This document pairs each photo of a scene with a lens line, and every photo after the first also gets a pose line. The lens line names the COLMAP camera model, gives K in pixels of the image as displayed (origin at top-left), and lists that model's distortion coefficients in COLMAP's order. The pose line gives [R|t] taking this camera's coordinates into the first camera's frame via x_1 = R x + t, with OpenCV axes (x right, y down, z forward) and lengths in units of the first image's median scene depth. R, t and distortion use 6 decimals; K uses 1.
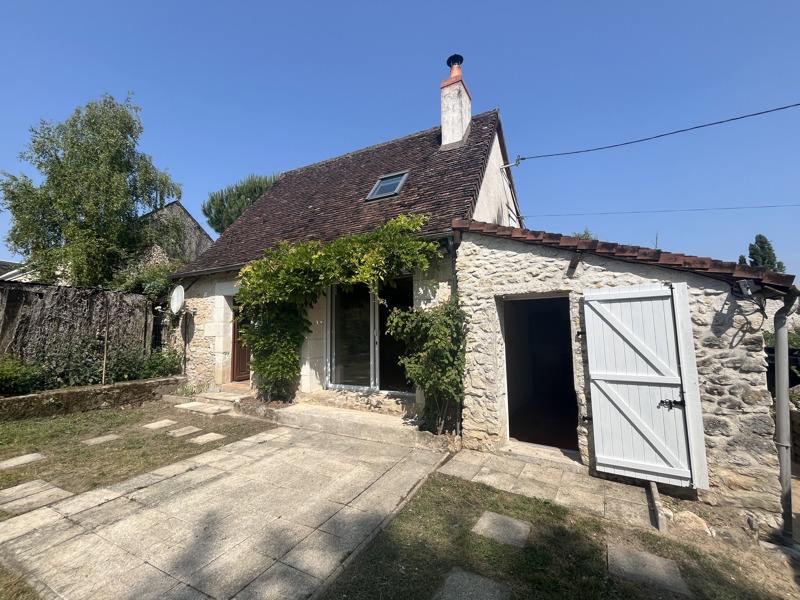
lens RADIAL K [[323.9, 0, 400.6], [0, 323.9, 301.9], [0, 0, 1]] dist [-0.005607, 0.000097]
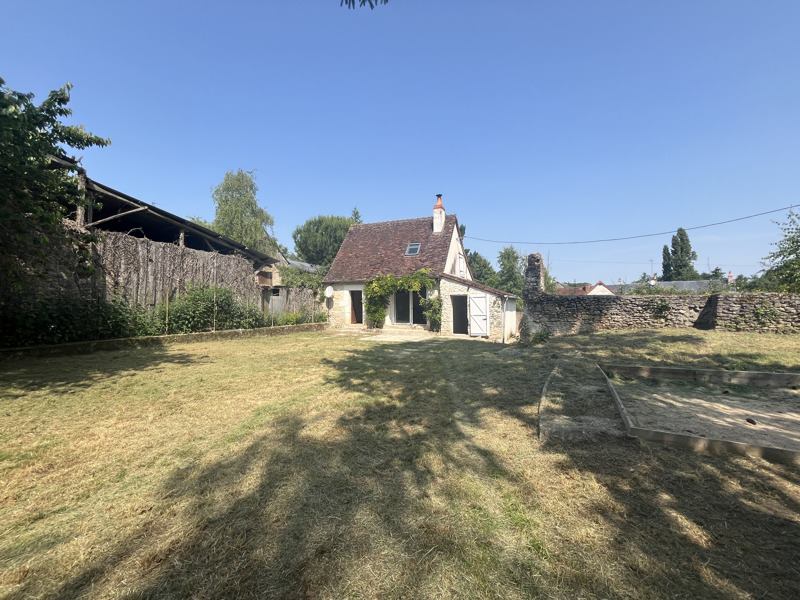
lens RADIAL K [[323.9, 0, 400.8], [0, 323.9, 296.9], [0, 0, 1]] dist [-0.005607, 0.000097]
pose [[0.996201, 0.007316, 0.086772, -0.589793], [-0.012390, 0.998235, 0.058077, -0.202730], [-0.086194, -0.058931, 0.994534, -2.629138]]
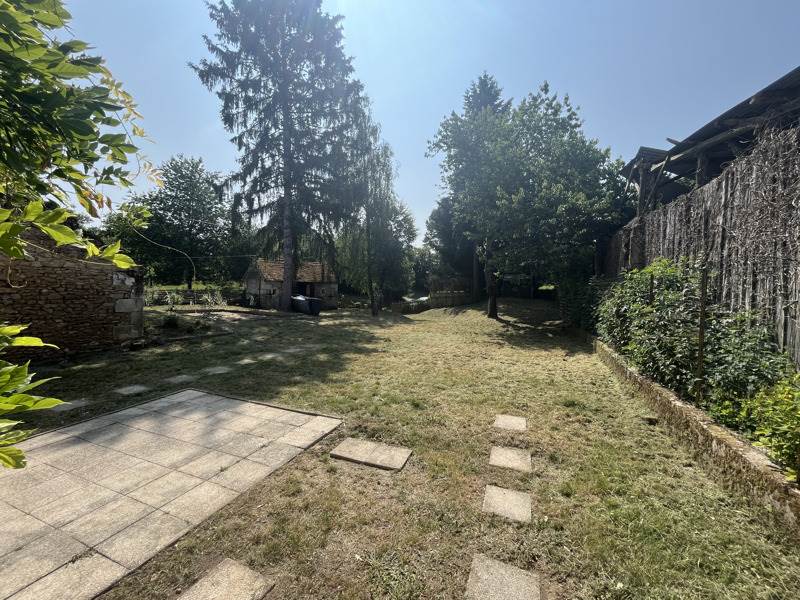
lens RADIAL K [[323.9, 0, 396.7], [0, 323.9, 297.7], [0, 0, 1]] dist [-0.005607, 0.000097]
pose [[-0.996454, 0.001598, -0.084129, -0.840889], [0.008828, 0.996287, -0.085645, 0.142491], [0.083679, -0.086084, -0.992768, 1.549189]]
